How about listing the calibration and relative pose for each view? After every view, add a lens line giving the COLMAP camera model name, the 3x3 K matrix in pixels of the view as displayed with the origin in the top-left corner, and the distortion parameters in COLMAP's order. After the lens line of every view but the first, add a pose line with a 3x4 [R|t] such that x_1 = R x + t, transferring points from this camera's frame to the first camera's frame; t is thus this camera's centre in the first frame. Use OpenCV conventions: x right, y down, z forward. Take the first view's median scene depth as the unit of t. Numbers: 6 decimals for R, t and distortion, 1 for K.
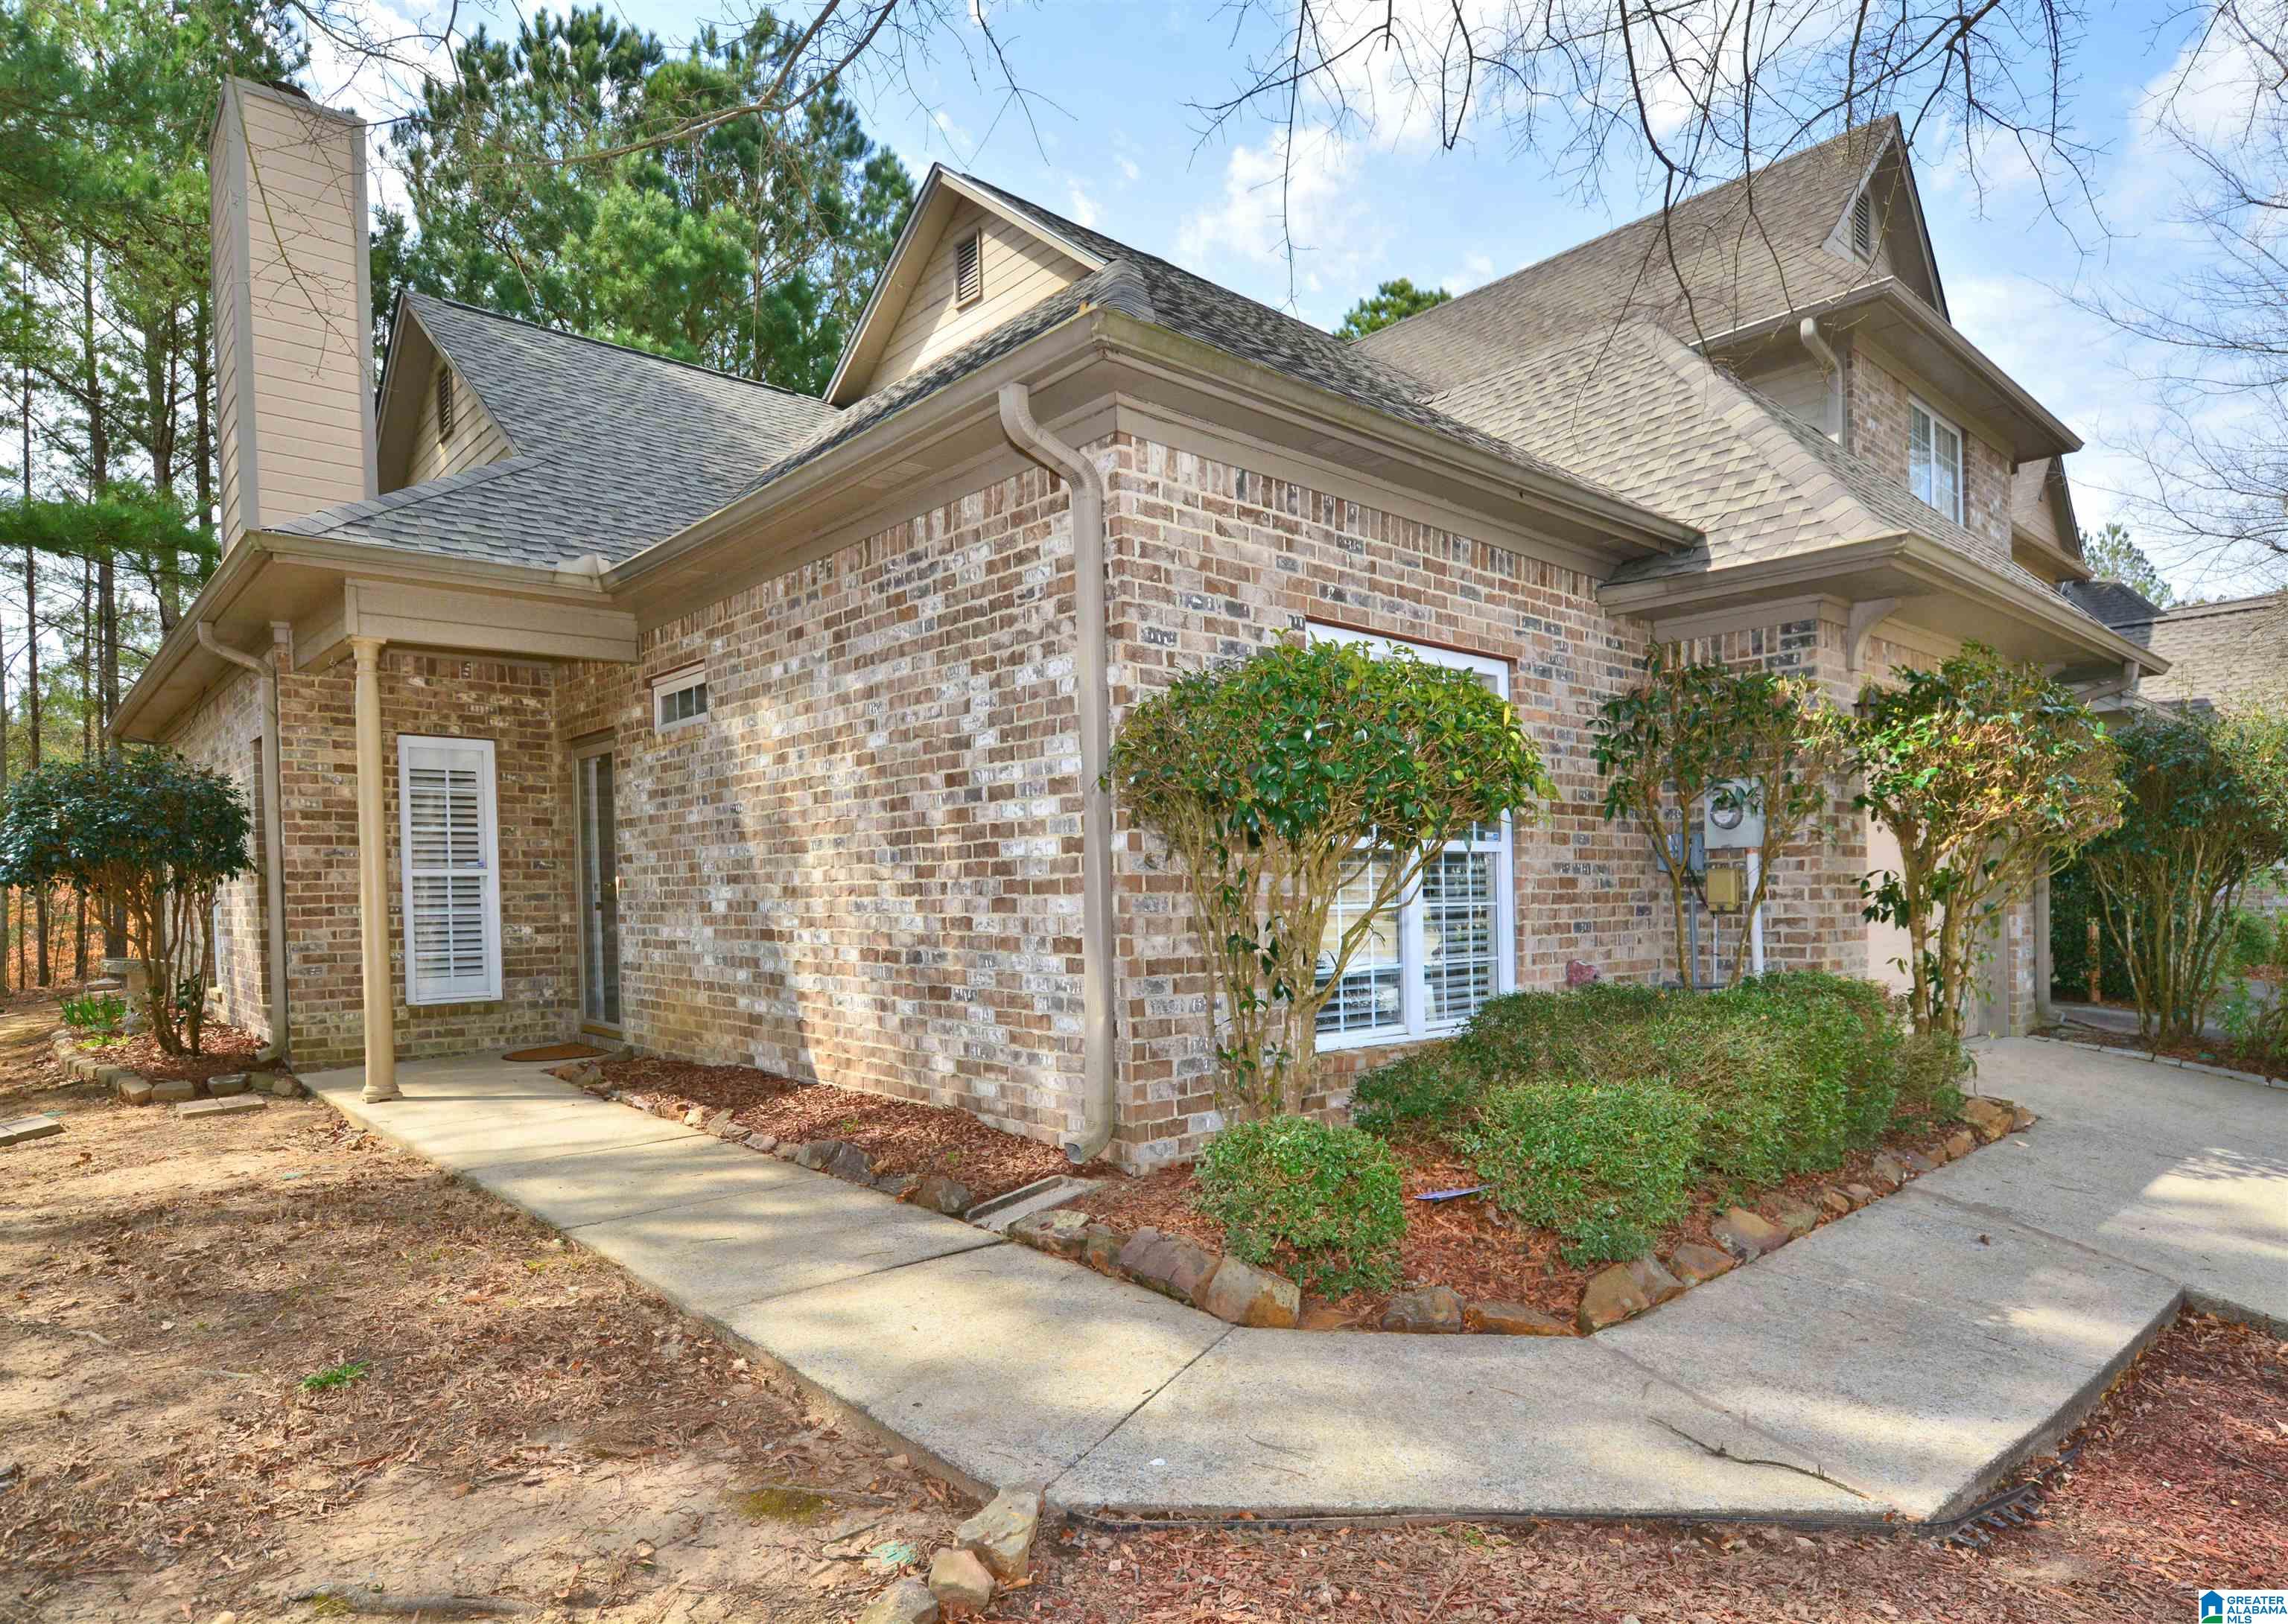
lens RADIAL K [[1290.3, 0, 1144.3], [0, 1290.3, 858.6], [0, 0, 1]] dist [0.002431, 0.000603]
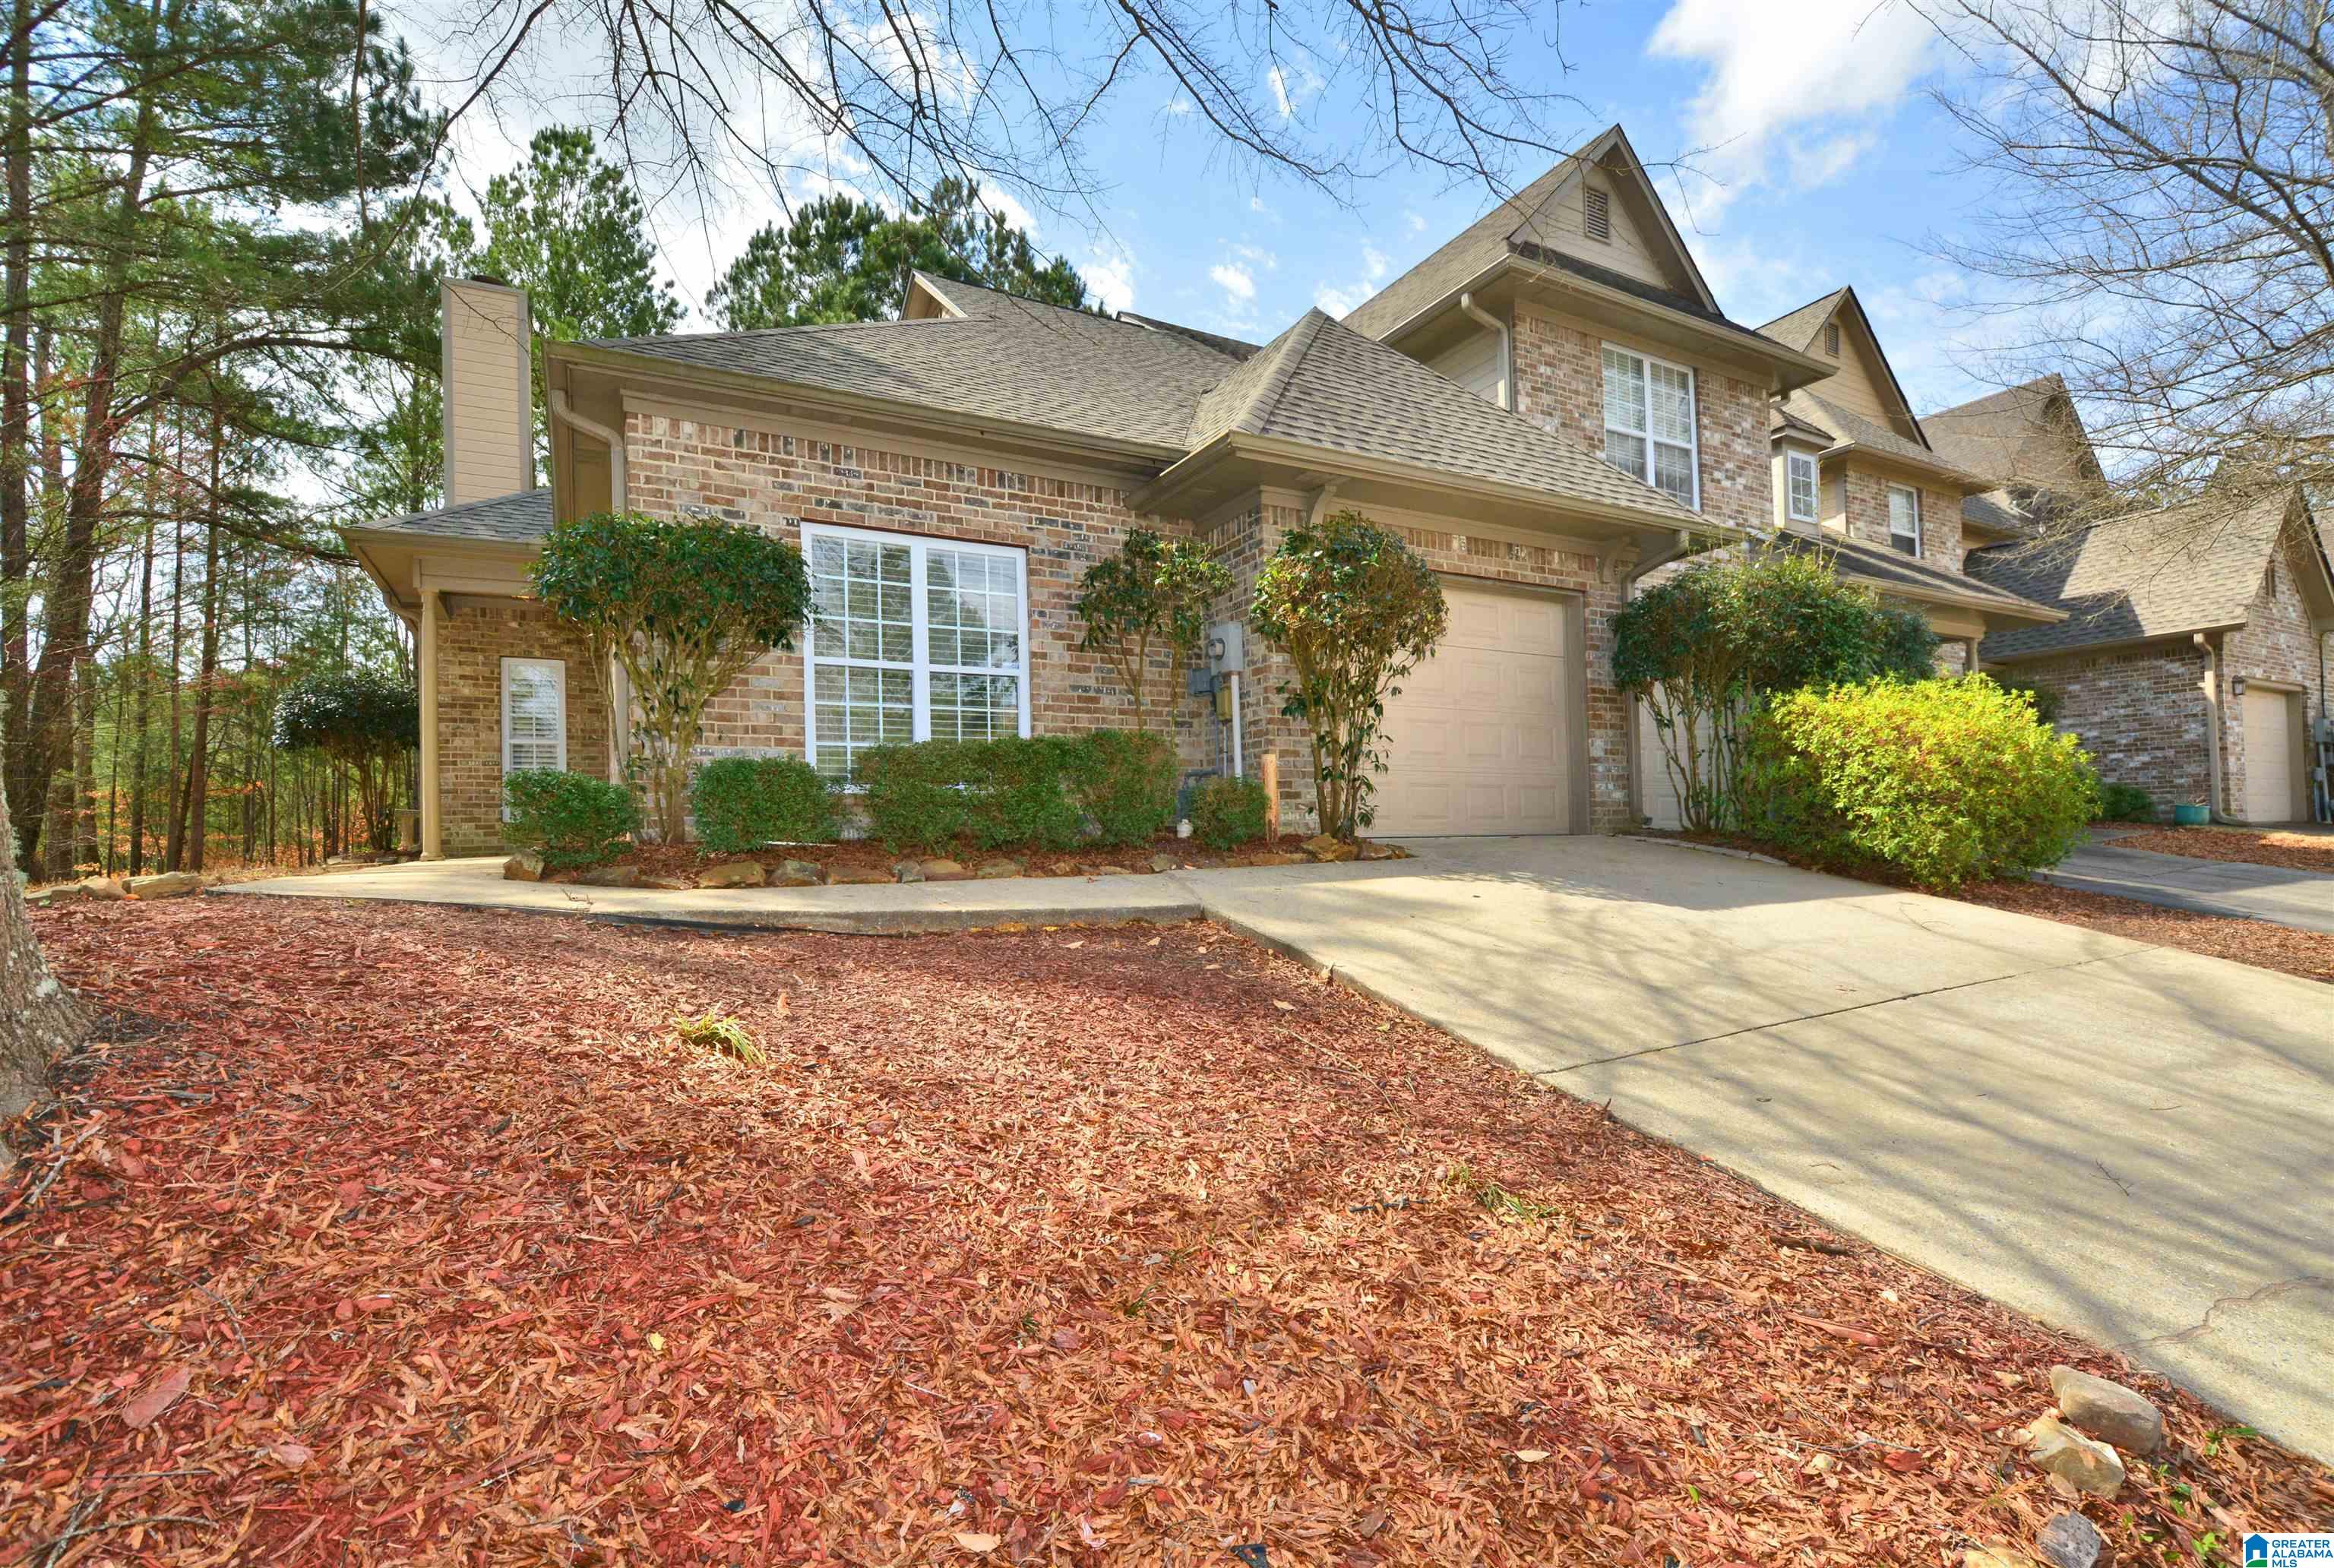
lens RADIAL K [[1045.6, 0, 1167.0], [0, 1045.6, 784.0], [0, 0, 1]] dist [0.001332, 0.000036]
pose [[0.973124, -0.024668, -0.228958, 0.730479], [0.018373, 0.999393, -0.029586, 0.161140], [0.229549, 0.024585, 0.972986, -0.128579]]
